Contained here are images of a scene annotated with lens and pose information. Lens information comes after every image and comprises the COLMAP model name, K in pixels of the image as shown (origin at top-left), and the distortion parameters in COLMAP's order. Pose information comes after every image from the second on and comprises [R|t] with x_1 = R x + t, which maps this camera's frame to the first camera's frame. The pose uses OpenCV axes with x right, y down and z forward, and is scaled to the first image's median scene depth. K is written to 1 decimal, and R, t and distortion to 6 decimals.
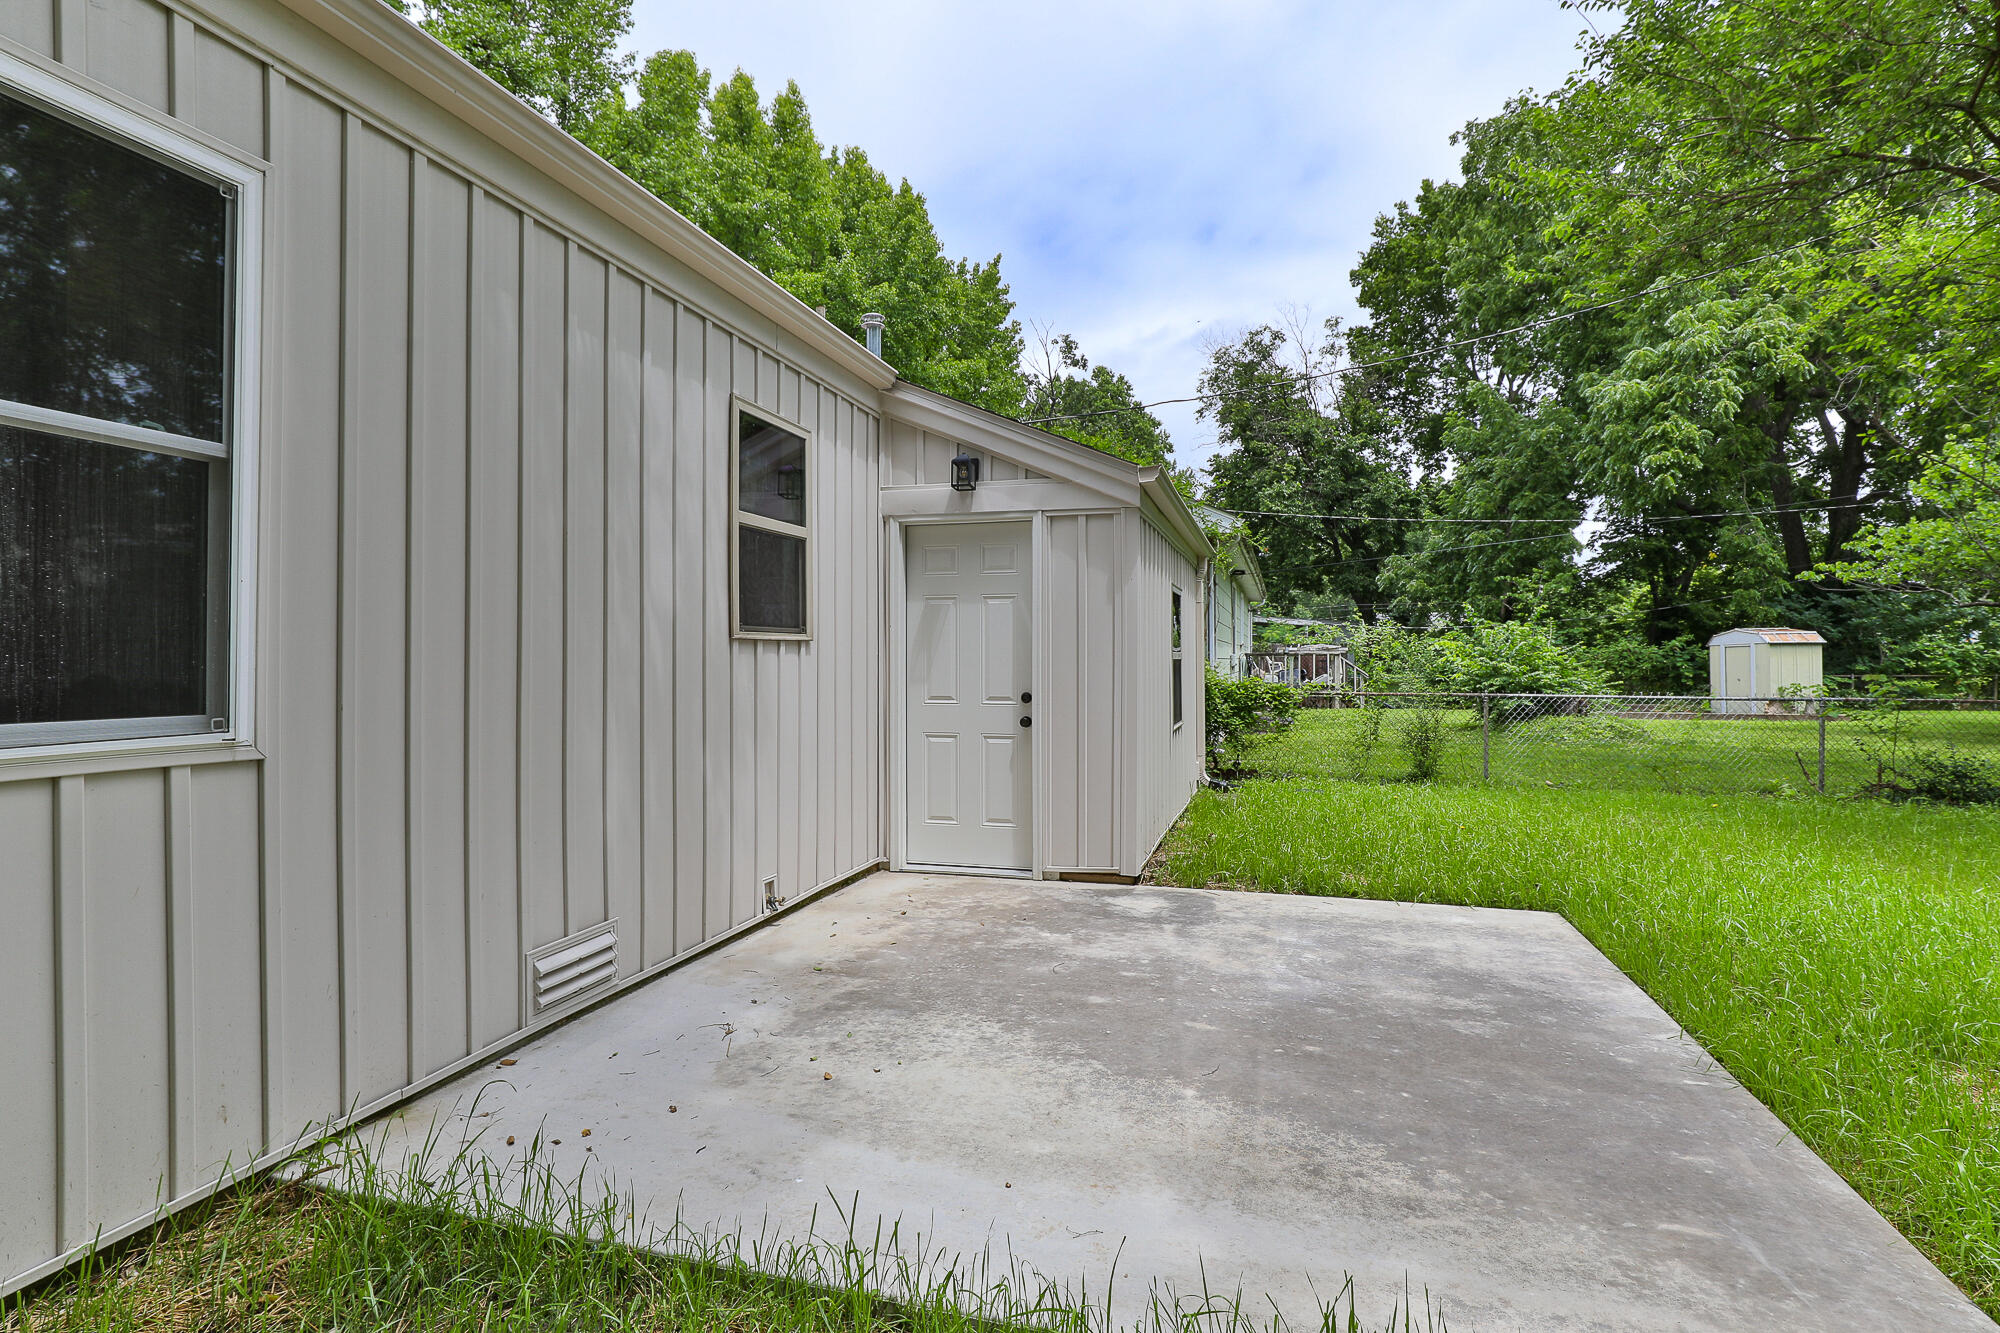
lens RADIAL K [[928.3, 0, 1000.0], [0, 928.3, 666.5], [0, 0, 1]] dist [-0.001697, -0.000368]
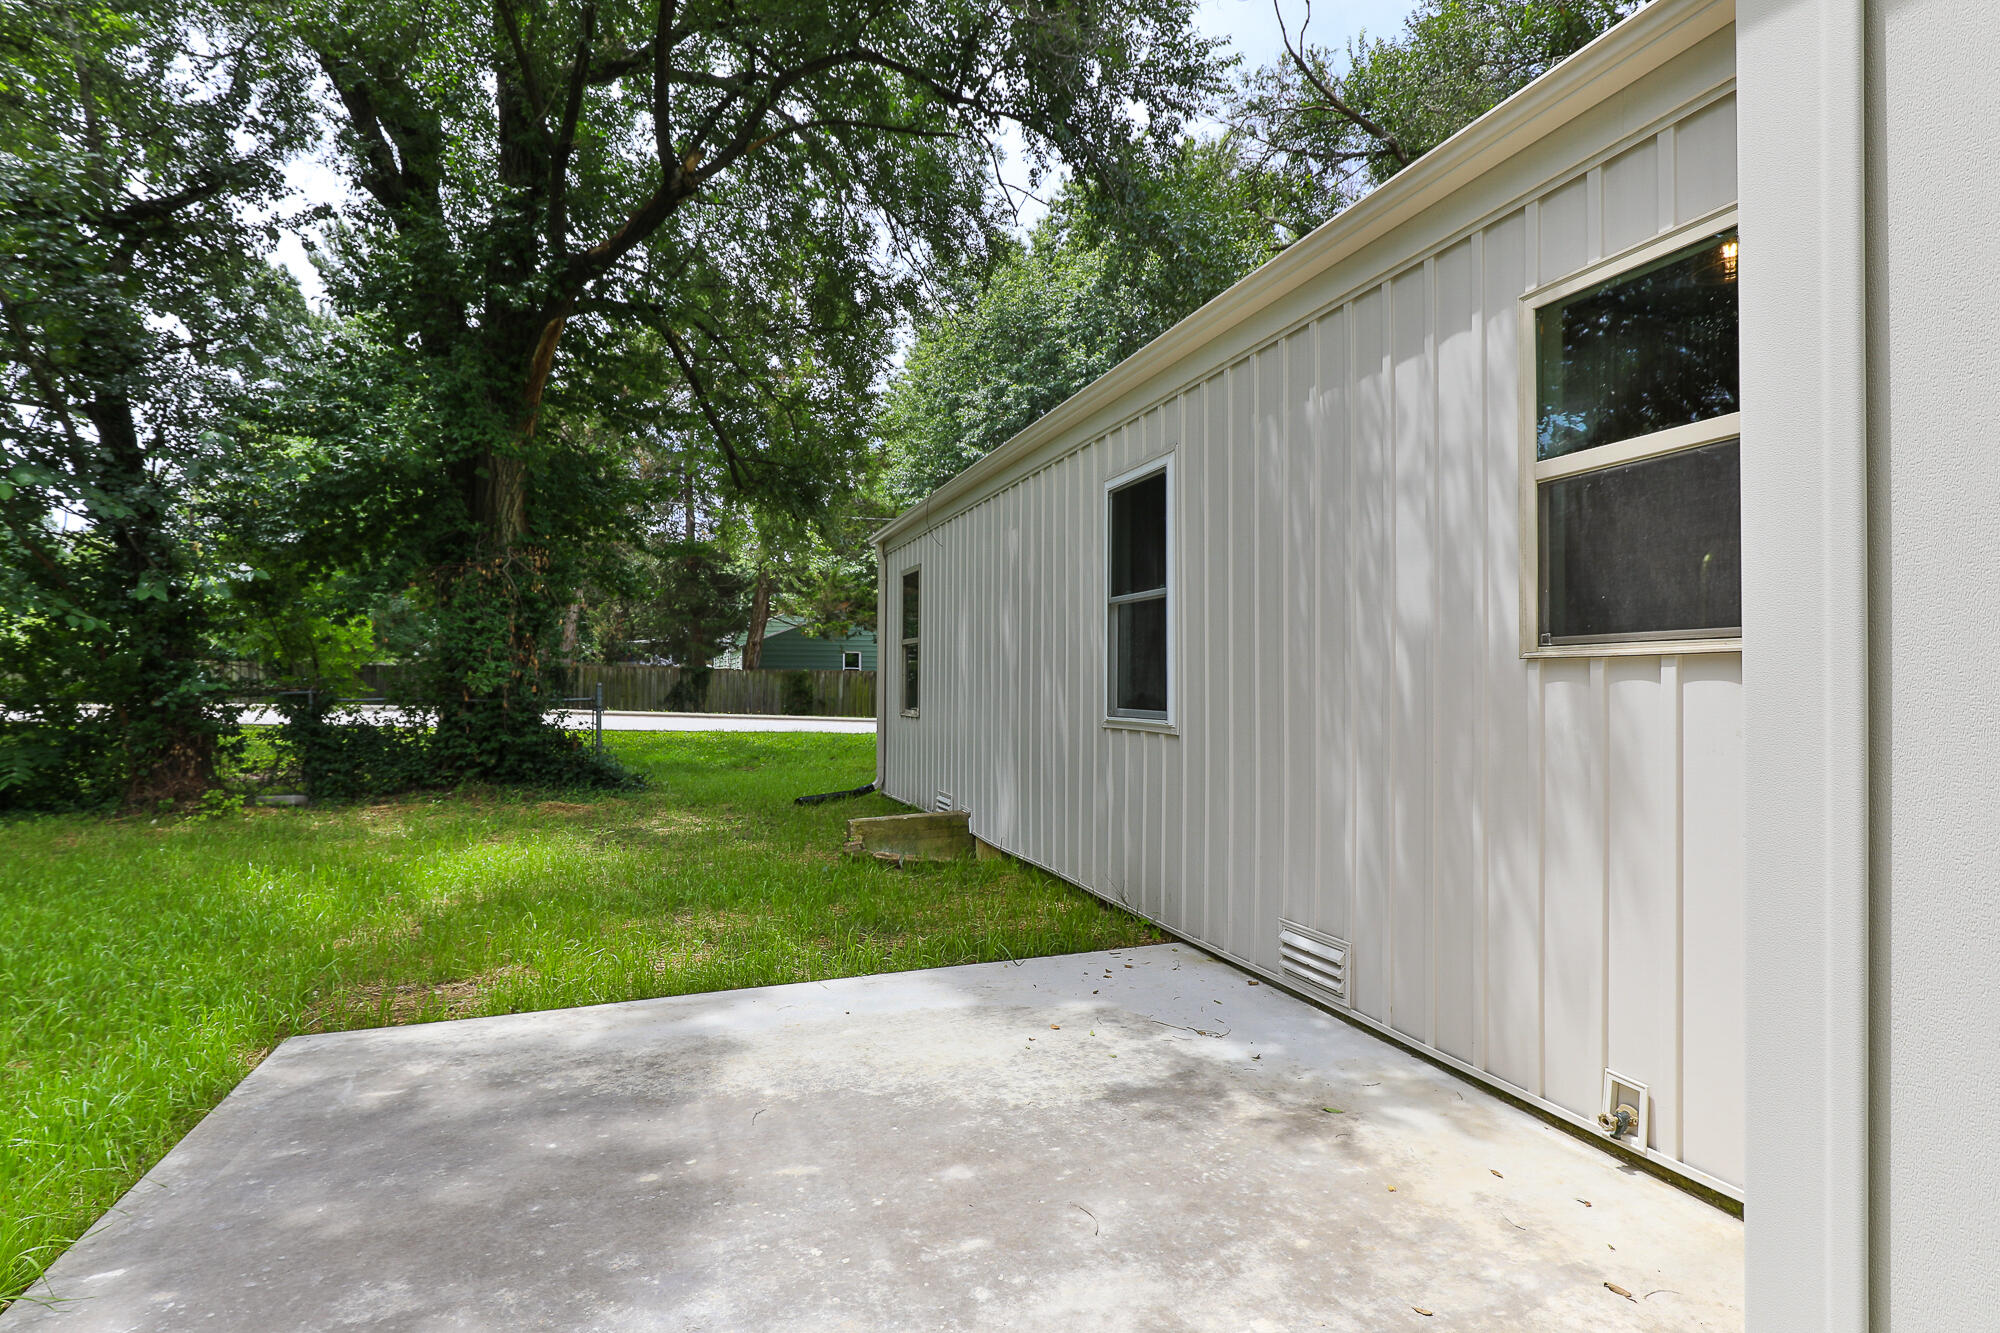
lens RADIAL K [[928.3, 0, 1000.0], [0, 928.3, 666.5], [0, 0, 1]] dist [-0.001697, -0.000368]
pose [[-0.788865, -0.014558, -0.614394, 0.524321], [-0.007473, 0.999873, -0.014097, -0.013356], [0.614521, -0.006530, -0.788874, 1.601014]]
